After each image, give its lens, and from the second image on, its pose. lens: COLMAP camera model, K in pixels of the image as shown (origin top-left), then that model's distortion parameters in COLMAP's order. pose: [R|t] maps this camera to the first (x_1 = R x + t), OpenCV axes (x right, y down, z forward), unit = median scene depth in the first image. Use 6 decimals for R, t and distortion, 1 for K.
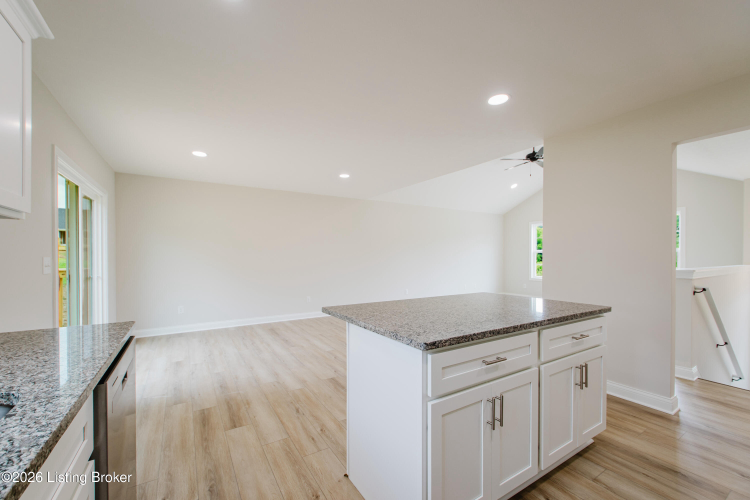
lens RADIAL K [[301.7, 0, 371.0], [0, 301.7, 256.4], [0, 0, 1]] dist [0.007188, -0.002927]
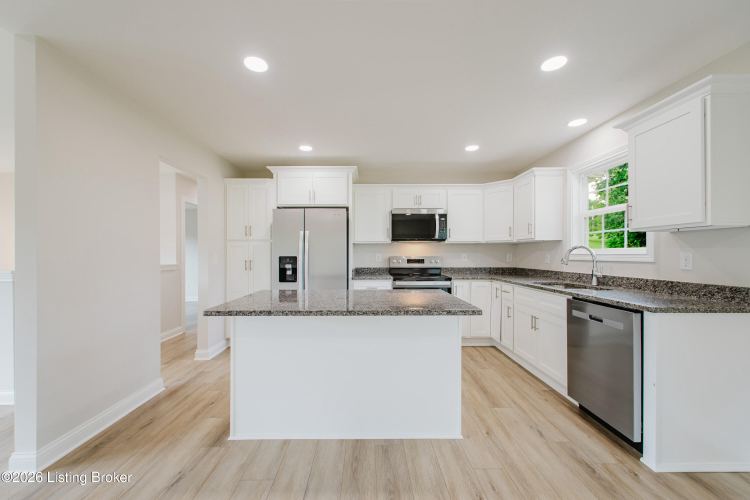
lens RADIAL K [[299.4, 0, 368.1], [0, 299.4, 254.5], [0, 0, 1]] dist [0.004443, -0.002445]
pose [[-0.851771, -0.000675, 0.523914, -0.325120], [0.001602, 0.999991, 0.003894, 0.000945], [-0.523912, 0.004156, -0.851762, 1.846500]]
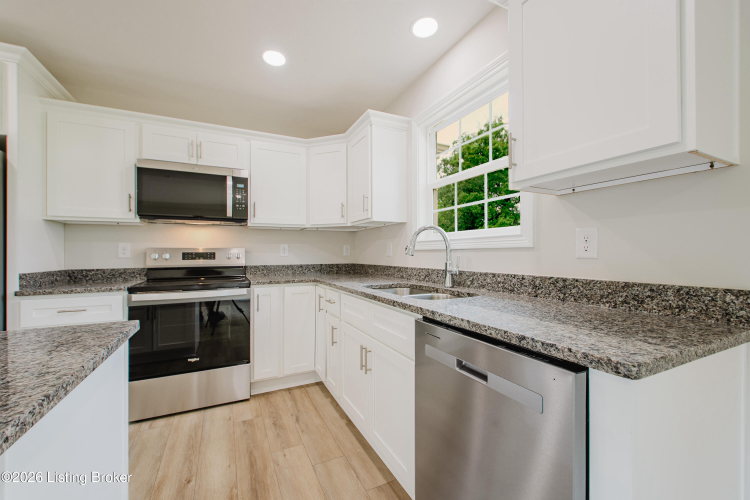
lens RADIAL K [[301.7, 0, 369.3], [0, 301.7, 251.1], [0, 0, 1]] dist [0.007188, -0.002927]
pose [[-0.994568, 0.005556, 0.103942, -0.349492], [0.005149, 0.999978, -0.004178, 0.047049], [-0.103963, -0.003620, -0.994575, 1.020489]]
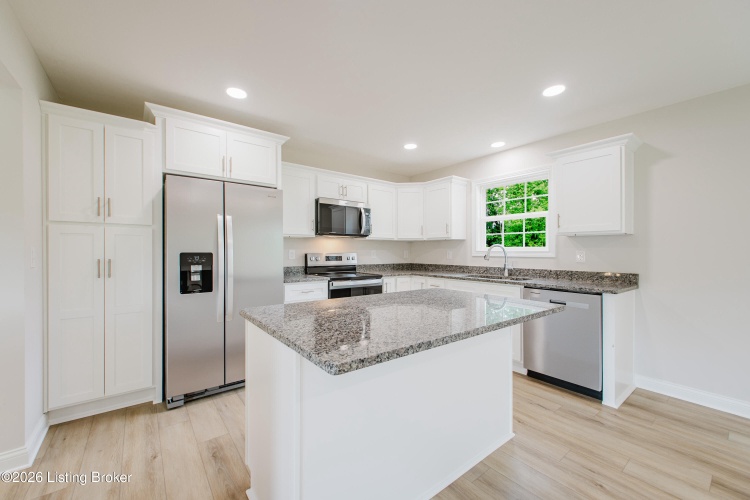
lens RADIAL K [[299.4, 0, 367.9], [0, 299.4, 250.4], [0, 0, 1]] dist [0.004443, -0.002445]
pose [[-0.995131, -0.006173, -0.098363, 0.507501], [-0.006108, 0.999981, -0.000964, 0.006722], [0.098367, -0.000358, -0.995150, 1.778378]]
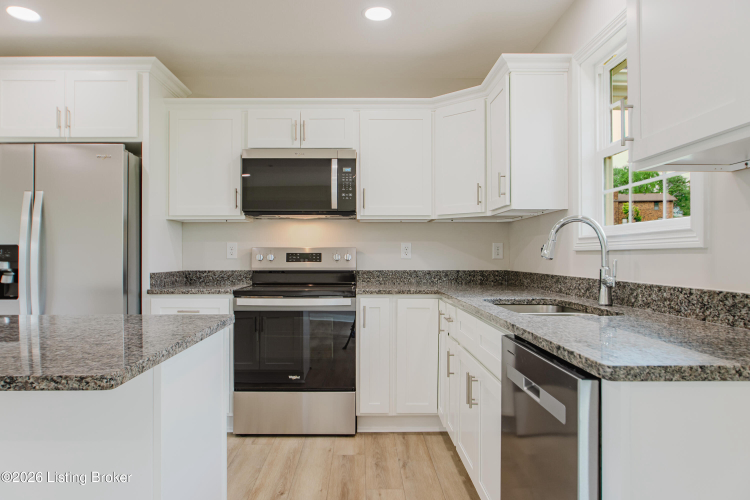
lens RADIAL K [[512.9, 0, 368.6], [0, 512.9, 252.8], [0, 0, 1]] dist [-0.026893, 0.023182]
pose [[-0.858165, 0.001808, 0.513371, -0.620305], [0.001167, 0.999998, -0.001572, 0.045890], [-0.513373, -0.000750, -0.858165, 1.249443]]
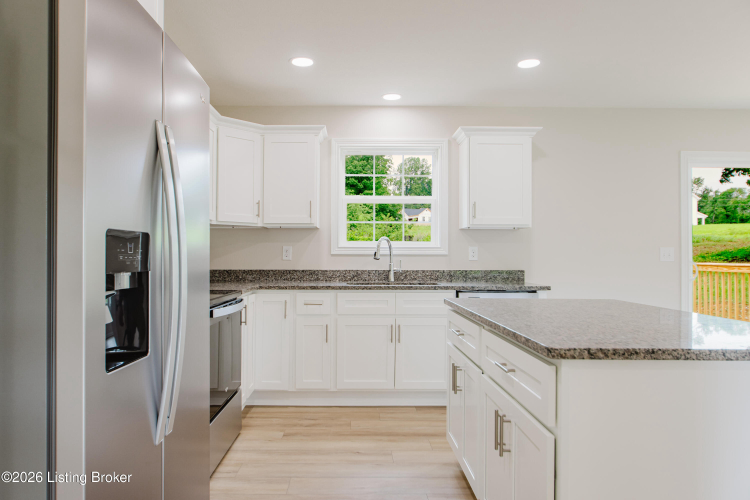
lens RADIAL K [[512.9, 0, 359.9], [0, 512.9, 244.0], [0, 0, 1]] dist [-0.026893, 0.023182]
pose [[-0.513595, -0.021930, -0.857753, 1.467594], [-0.006551, 0.999744, -0.021638, 0.040793], [0.858008, -0.005494, -0.513607, 1.088539]]
